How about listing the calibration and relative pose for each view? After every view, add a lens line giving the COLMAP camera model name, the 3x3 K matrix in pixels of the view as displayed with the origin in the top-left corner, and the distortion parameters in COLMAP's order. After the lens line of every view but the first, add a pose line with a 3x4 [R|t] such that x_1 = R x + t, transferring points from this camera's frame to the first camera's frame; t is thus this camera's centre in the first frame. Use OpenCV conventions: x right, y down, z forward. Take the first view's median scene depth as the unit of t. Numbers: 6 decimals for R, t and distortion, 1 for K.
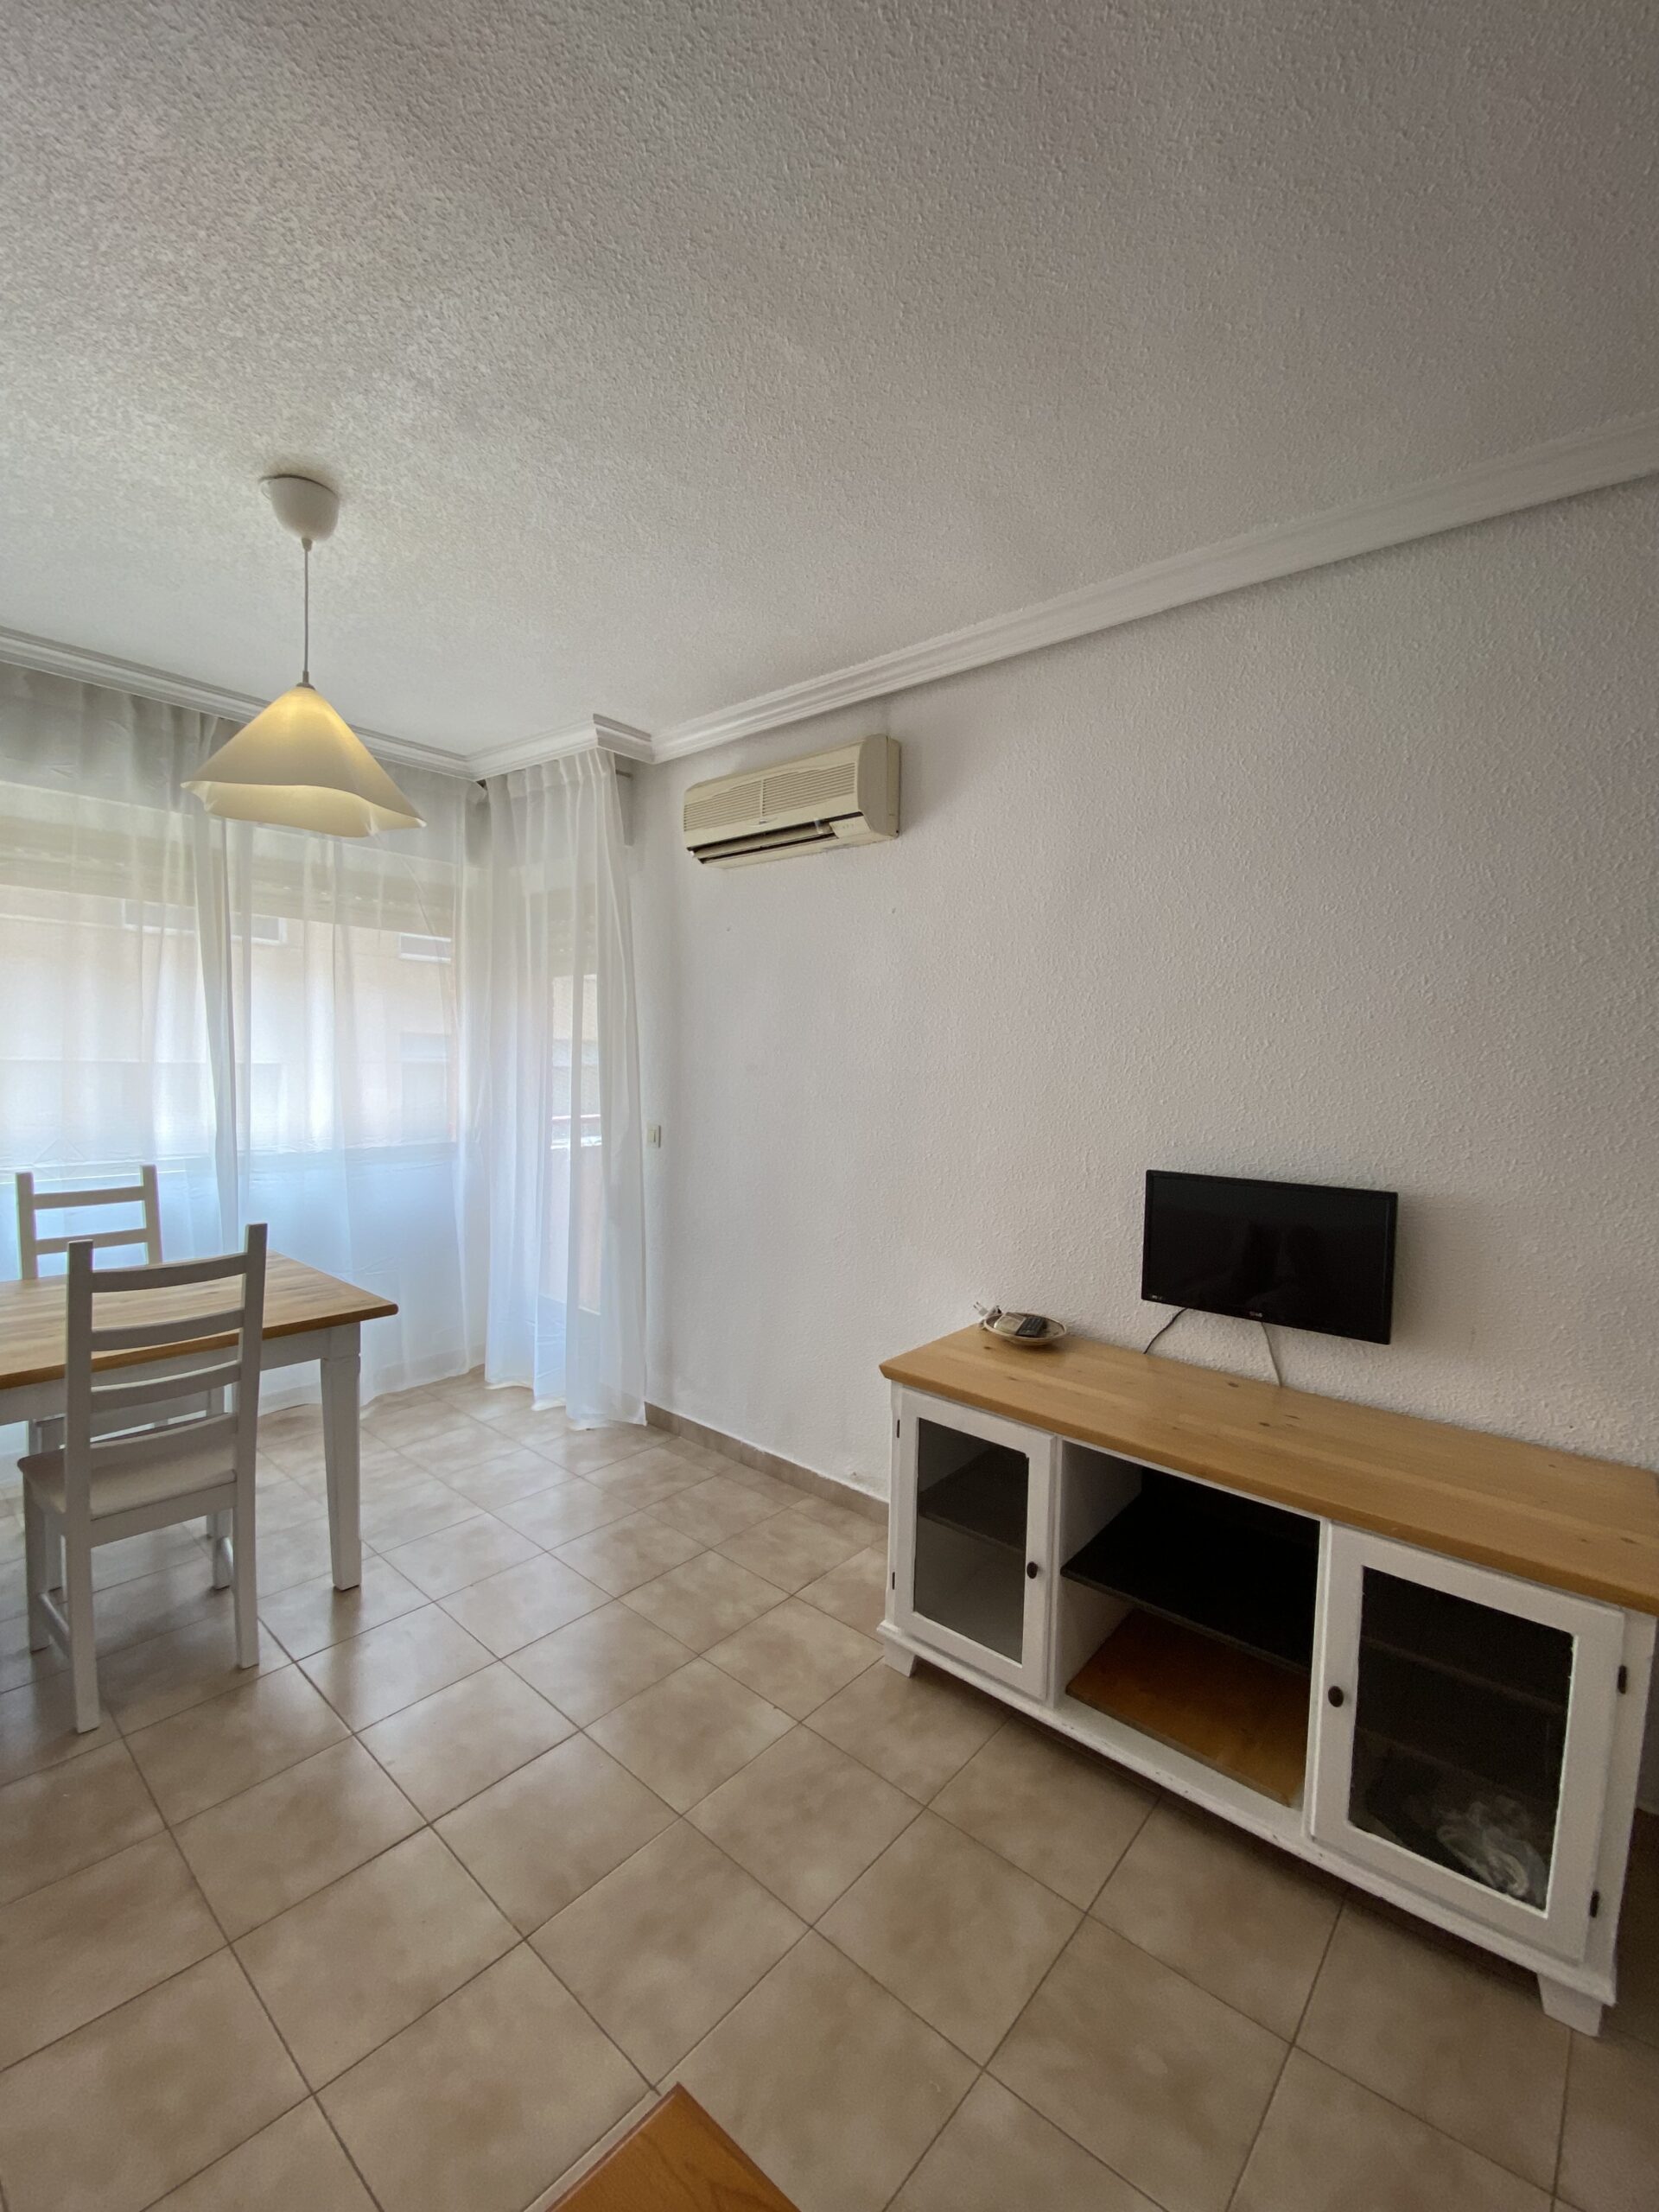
lens RADIAL K [[926.8, 0, 829.5], [0, 926.8, 1106.0], [0, 0, 1]] dist [-0.000579, -0.000140]
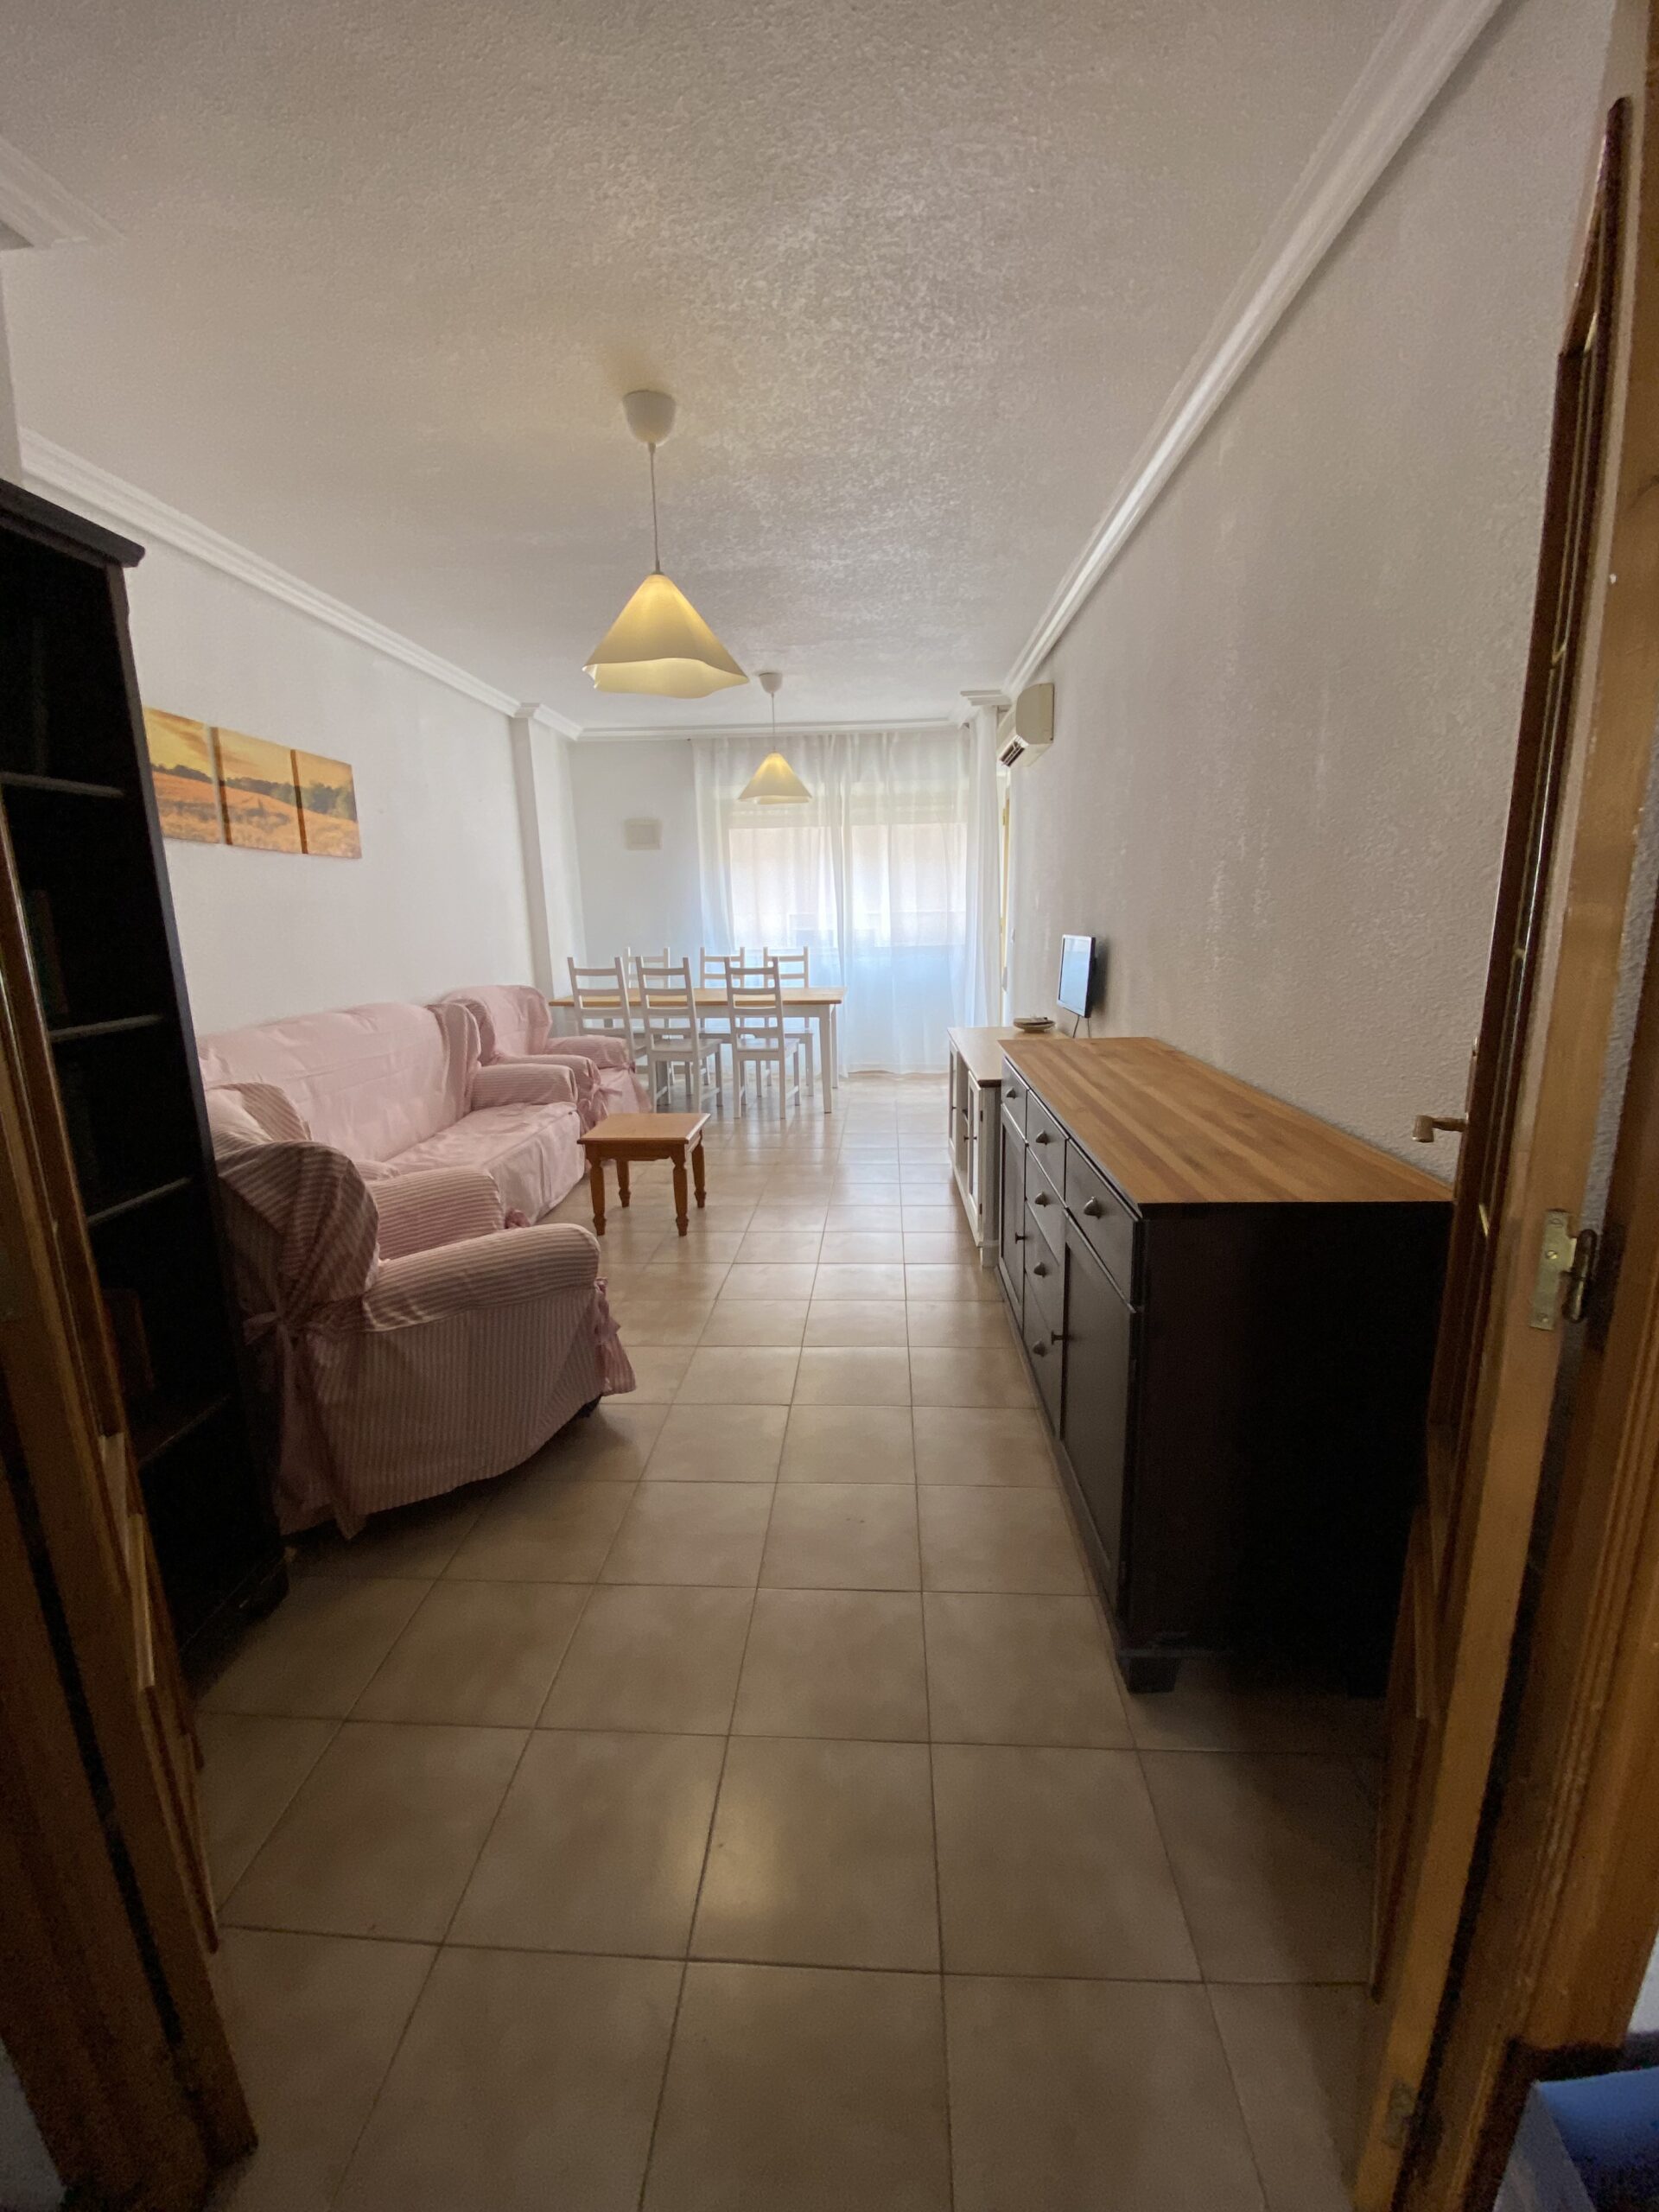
lens RADIAL K [[926.8, 0, 829.5], [0, 926.8, 1106.0], [0, 0, 1]] dist [-0.000579, -0.000140]
pose [[0.594450, 0.131409, -0.793323, 1.898566], [0.010486, 0.985206, 0.171051, 0.100689], [0.804064, -0.110000, 0.584278, -0.584481]]
